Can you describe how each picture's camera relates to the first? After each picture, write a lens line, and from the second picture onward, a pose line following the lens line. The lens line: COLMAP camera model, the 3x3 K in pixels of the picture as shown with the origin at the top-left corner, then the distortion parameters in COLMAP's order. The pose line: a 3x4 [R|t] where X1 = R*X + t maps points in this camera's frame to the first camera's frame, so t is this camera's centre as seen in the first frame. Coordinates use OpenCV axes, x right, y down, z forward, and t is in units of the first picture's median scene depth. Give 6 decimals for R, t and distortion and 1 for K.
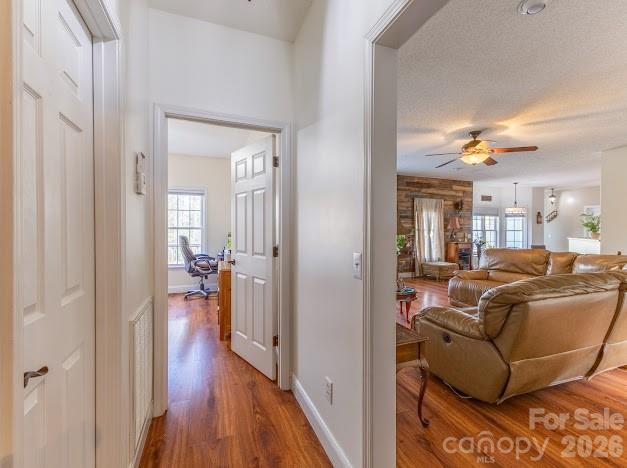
lens RADIAL K [[293.2, 0, 317.4], [0, 293.2, 232.5], [0, 0, 1]] dist [0.002030, -0.000116]
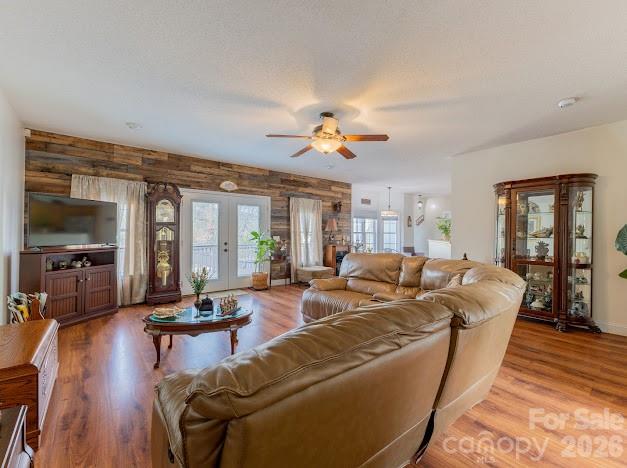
lens RADIAL K [[293.2, 0, 317.4], [0, 293.2, 232.5], [0, 0, 1]] dist [0.002030, -0.000116]
pose [[0.948533, 0.001996, 0.316672, 0.120328], [0.000737, 0.999963, -0.008512, 0.000380], [-0.316678, 0.008308, 0.948497, 0.107045]]
